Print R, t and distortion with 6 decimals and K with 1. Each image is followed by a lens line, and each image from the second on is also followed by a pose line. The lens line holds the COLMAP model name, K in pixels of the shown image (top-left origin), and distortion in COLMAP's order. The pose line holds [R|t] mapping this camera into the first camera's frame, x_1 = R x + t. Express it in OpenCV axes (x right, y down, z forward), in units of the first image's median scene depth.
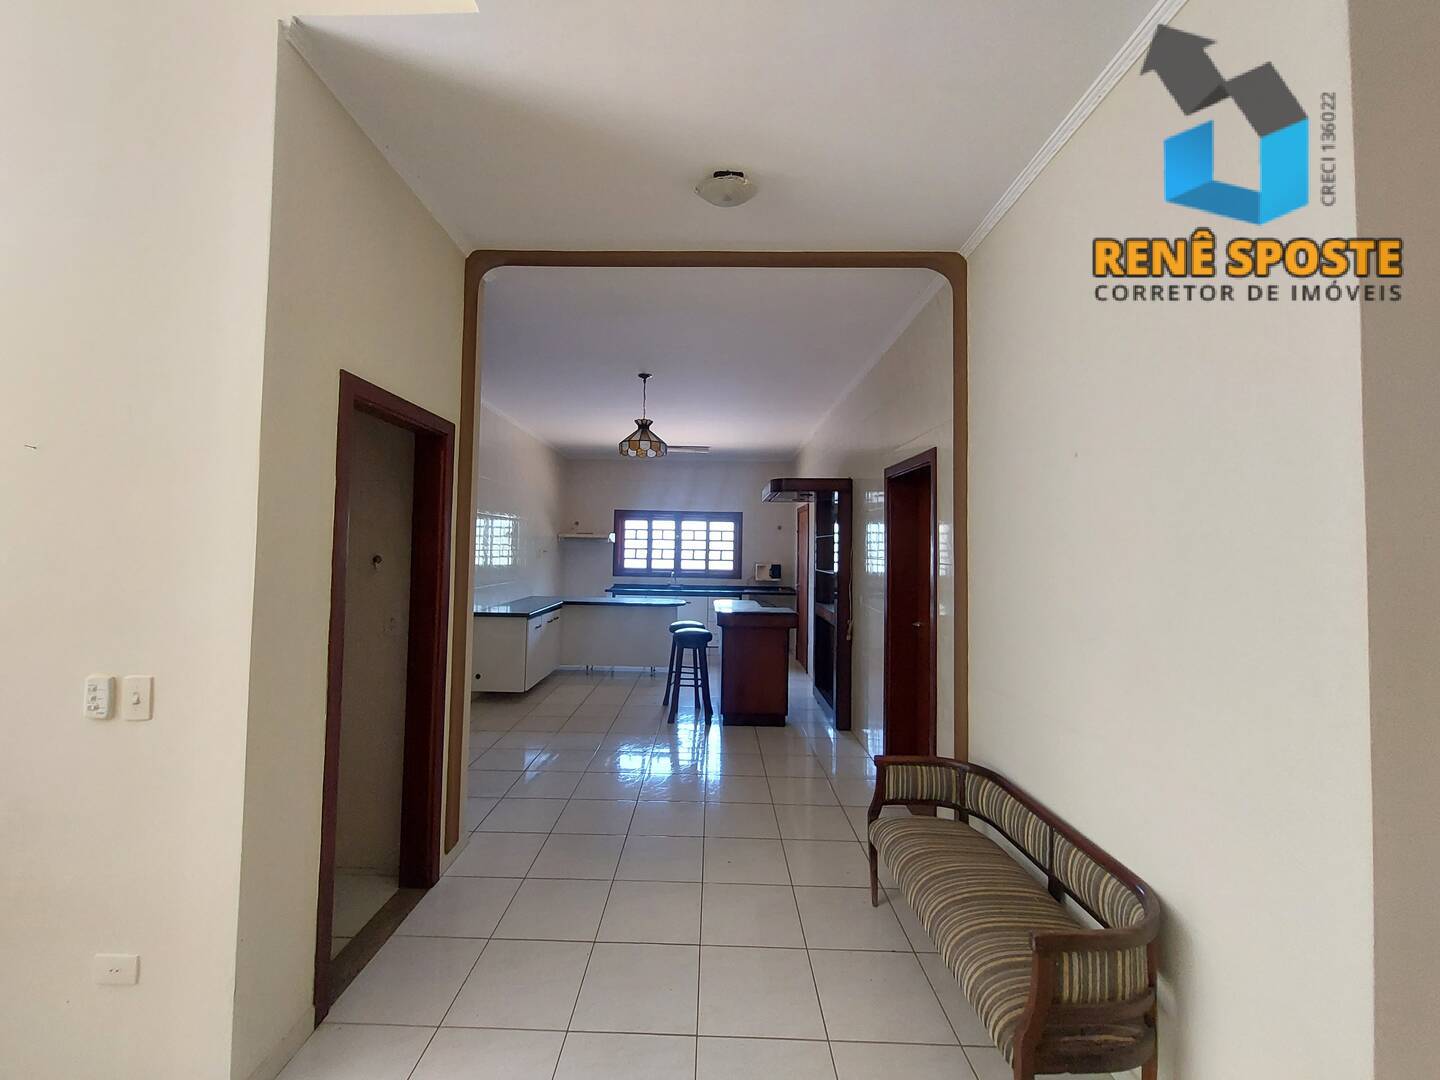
lens RADIAL K [[567.2, 0, 712.1], [0, 567.2, 537.9], [0, 0, 1]] dist [0.000973, 0.000159]
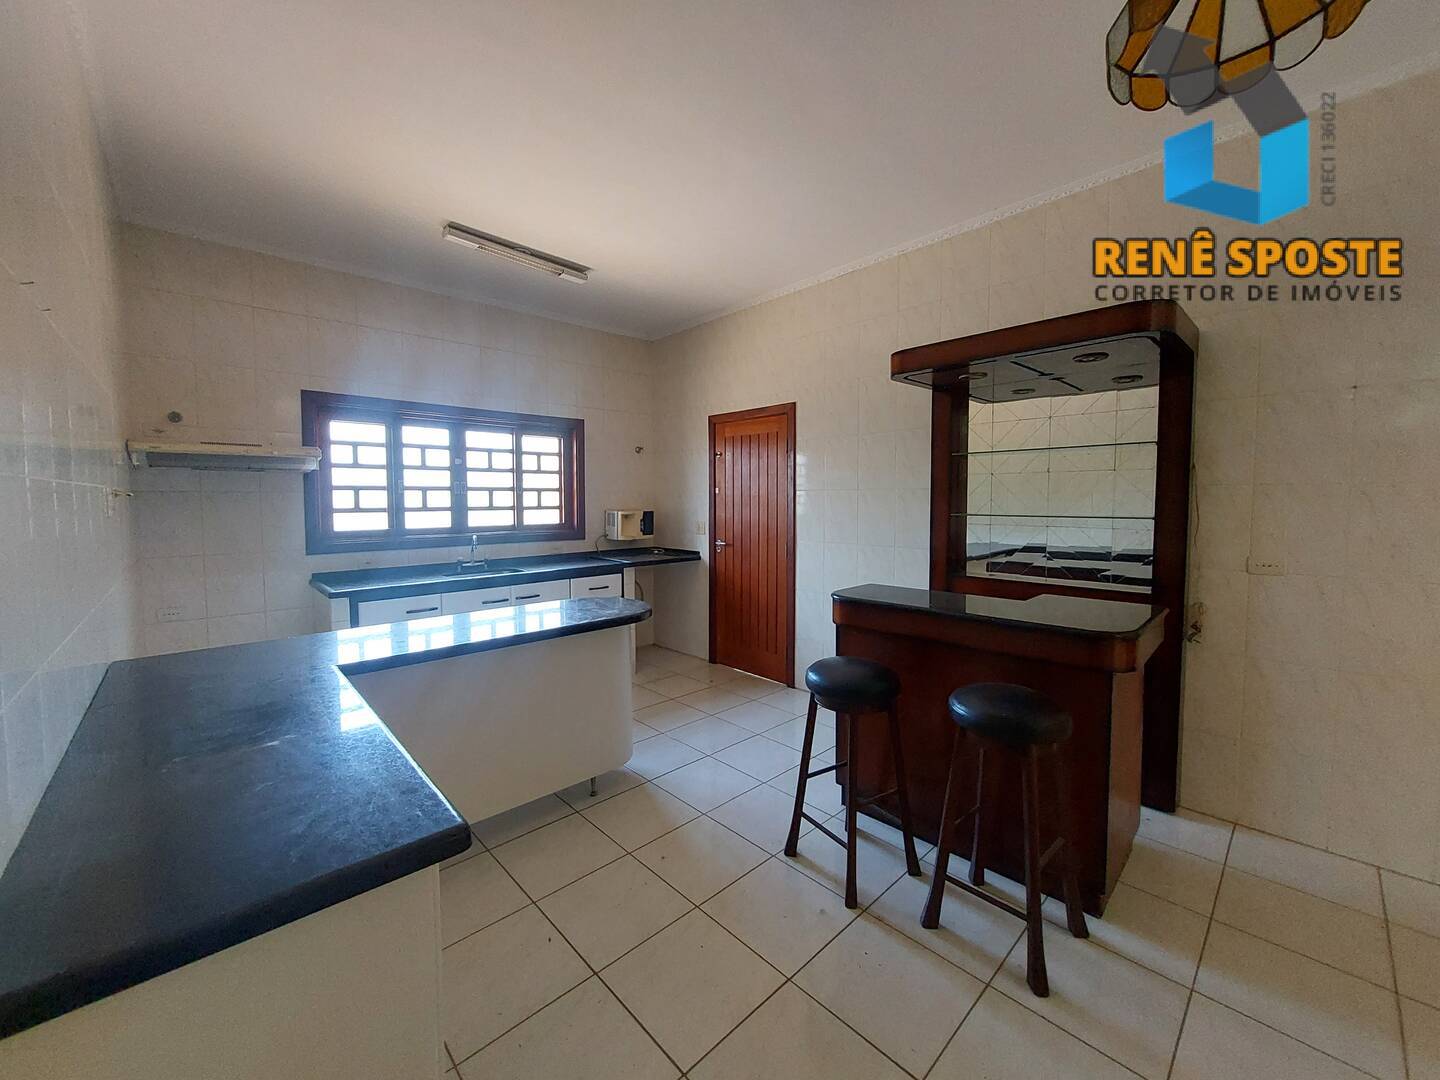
lens RADIAL K [[567.2, 0, 713.8], [0, 567.2, 533.3], [0, 0, 1]] dist [0.000973, 0.000159]
pose [[0.732533, -0.063360, 0.677776, -0.233231], [0.000034, 0.995662, 0.093039, 0.013478], [-0.680731, -0.068131, 0.729358, 0.492260]]
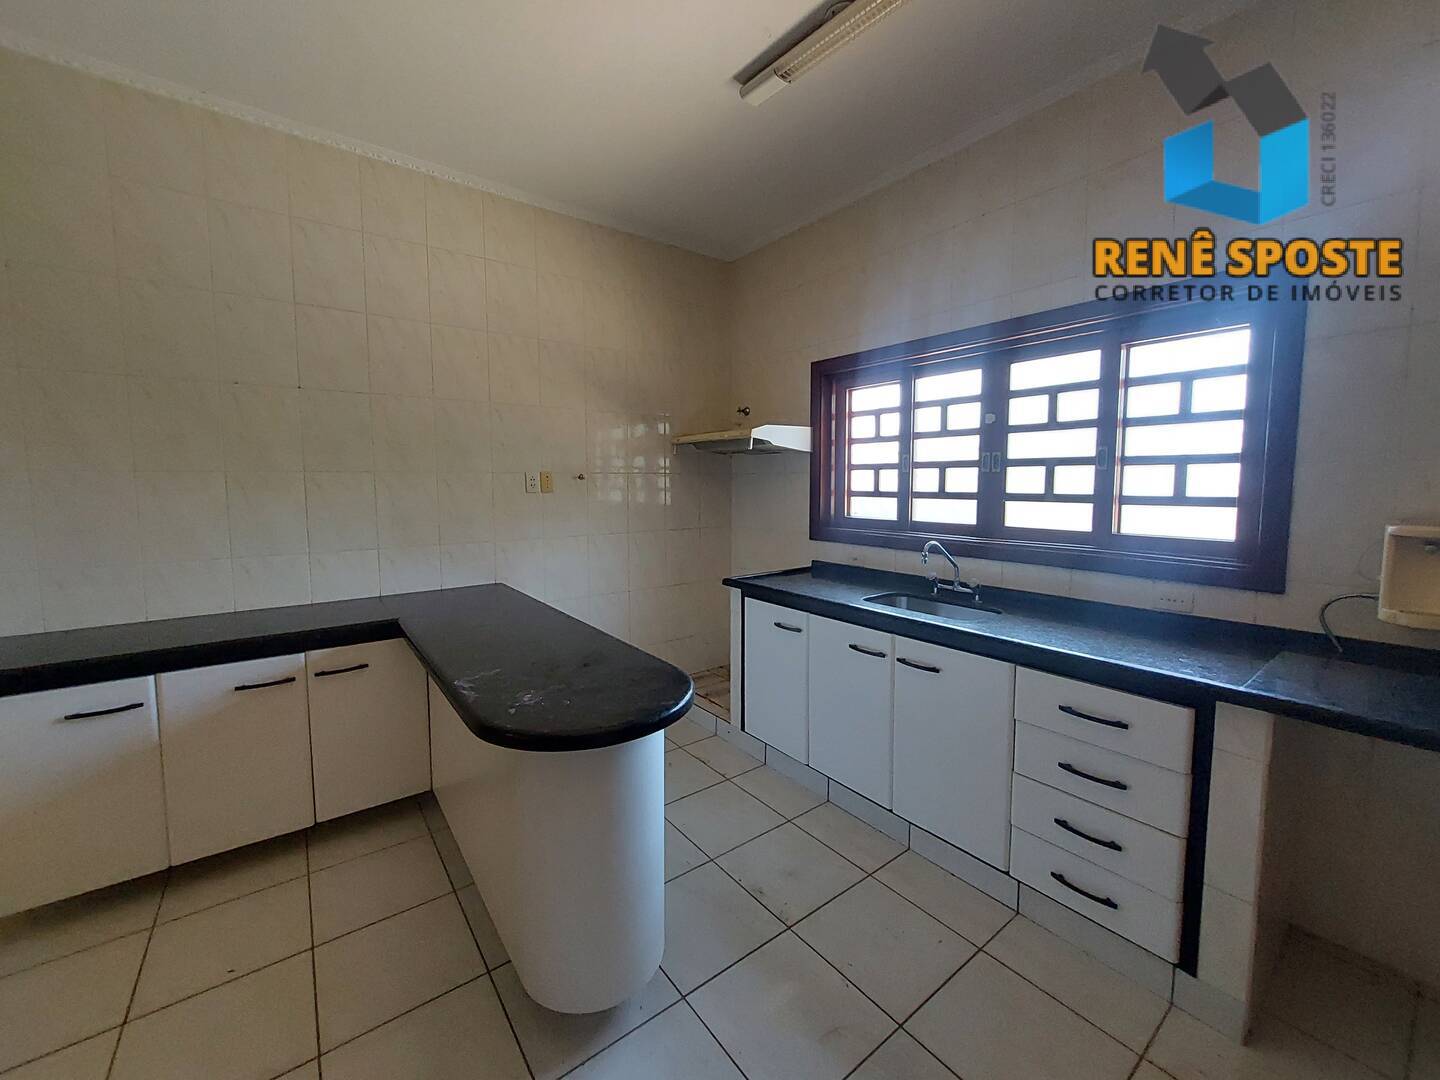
lens RADIAL K [[567.2, 0, 717.9], [0, 567.2, 525.2], [0, 0, 1]] dist [0.000973, 0.000159]
pose [[0.590238, 0.044438, -0.806005, 0.095302], [0.035765, 0.996064, 0.081107, 0.023716], [0.806437, -0.076699, 0.586325, 0.708953]]
